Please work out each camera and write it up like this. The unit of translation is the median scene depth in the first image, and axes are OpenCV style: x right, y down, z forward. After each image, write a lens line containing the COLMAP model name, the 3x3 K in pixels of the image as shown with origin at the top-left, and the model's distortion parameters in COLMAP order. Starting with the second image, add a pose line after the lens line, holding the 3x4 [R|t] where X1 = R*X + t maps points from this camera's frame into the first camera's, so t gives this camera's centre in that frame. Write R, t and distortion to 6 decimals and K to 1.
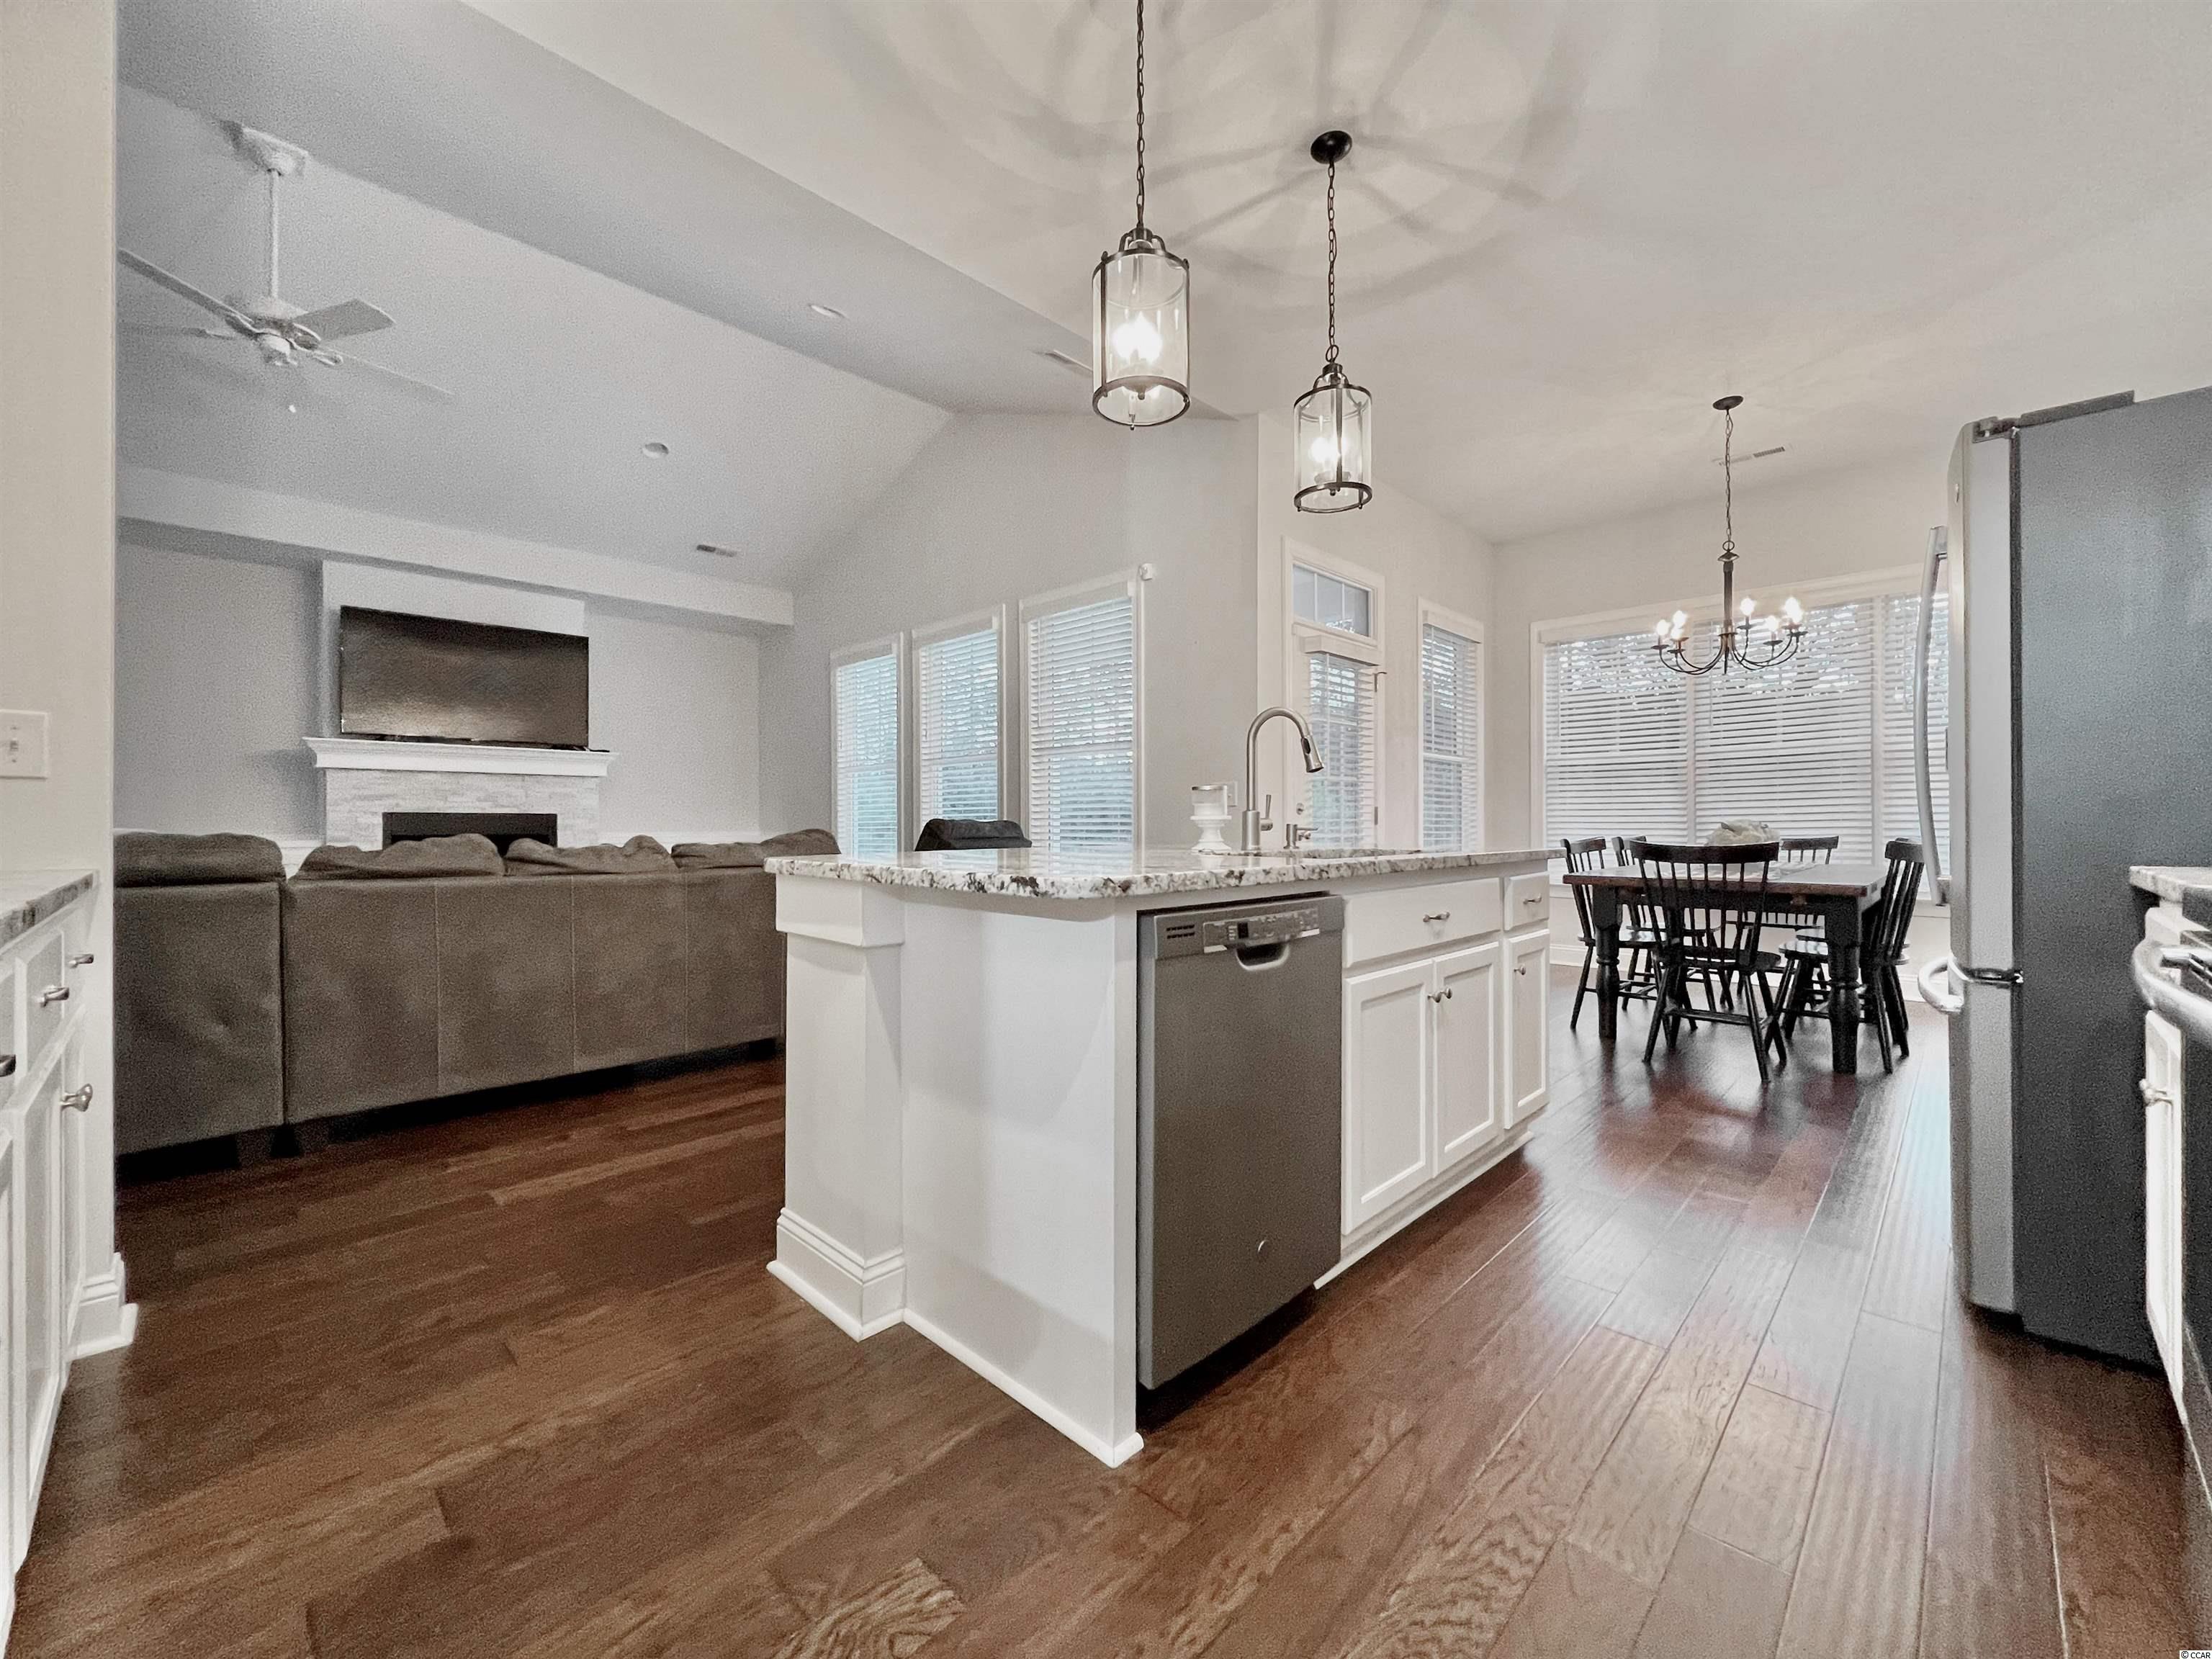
lens RADIAL K [[891.0, 0, 1110.8], [0, 891.0, 818.5], [0, 0, 1]] dist [-0.003643, 0.000480]
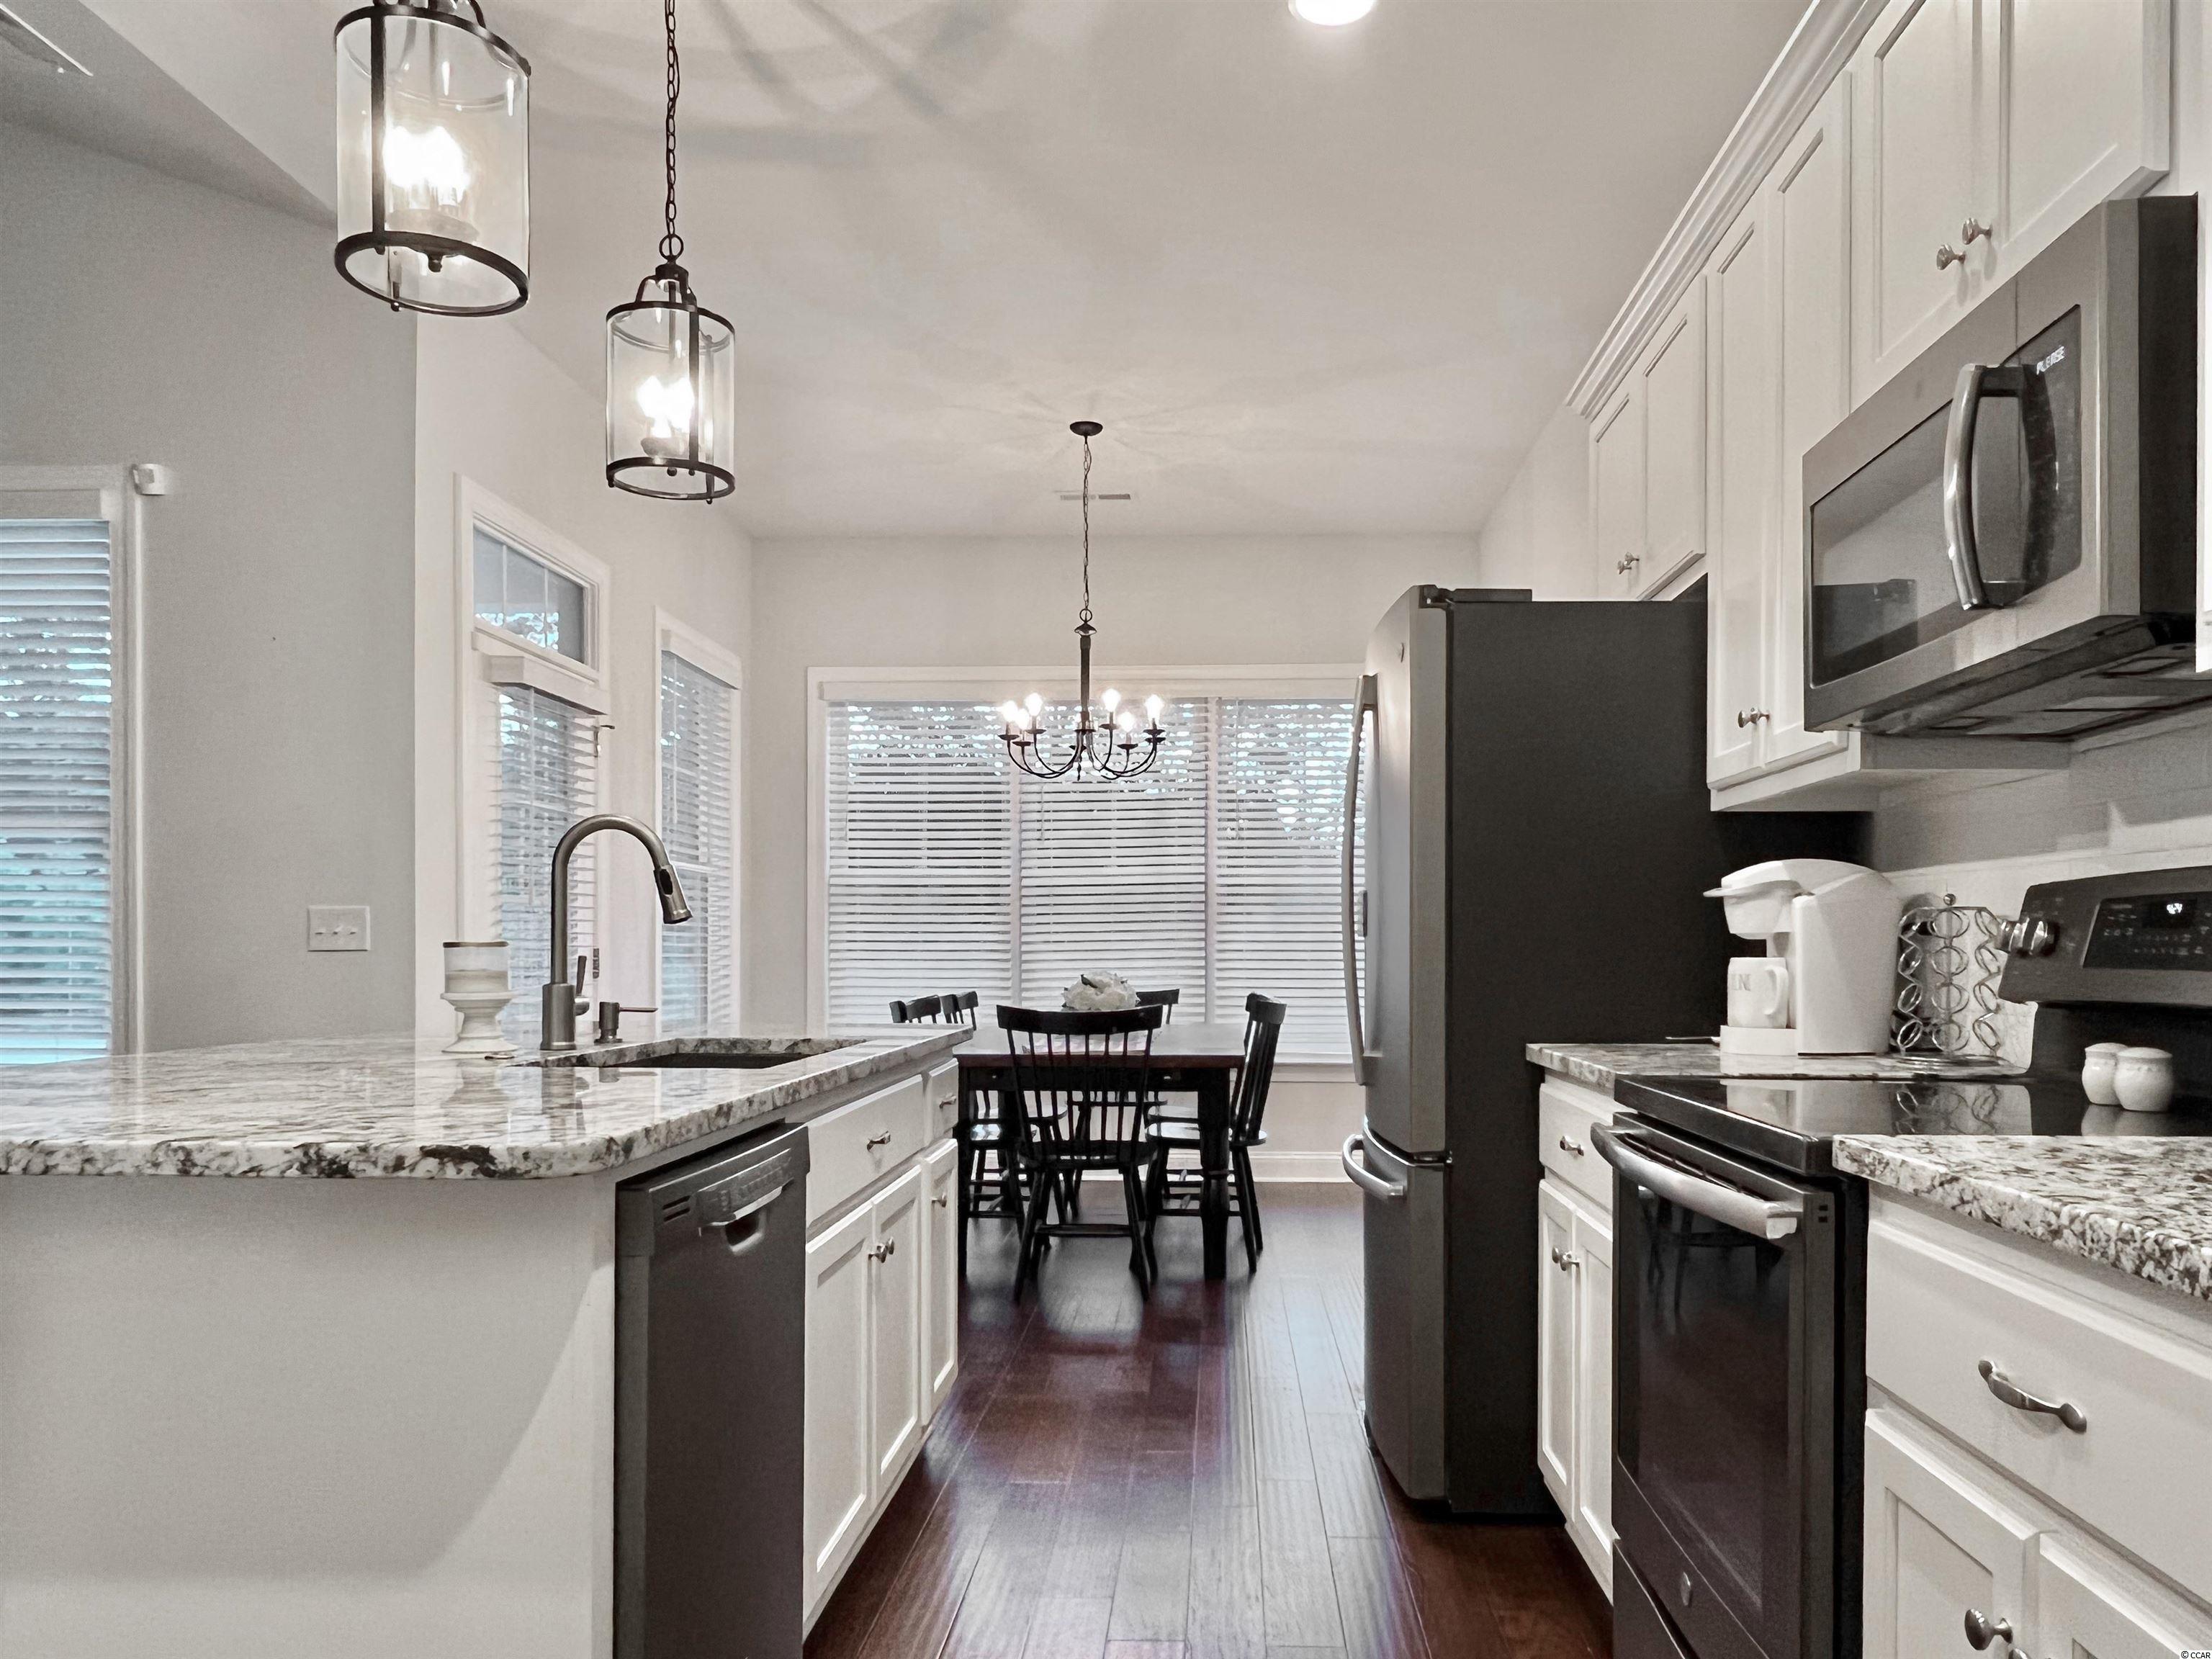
lens RADIAL K [[1517.4, 0, 1147.6], [0, 1517.4, 956.0], [0, 0, 1]] dist [0.000247, -0.000567]
pose [[0.744332, -0.002018, 0.667807, -0.176545], [-0.004274, 0.999961, 0.007786, -0.028542], [-0.667797, -0.008650, 0.744294, -0.016829]]
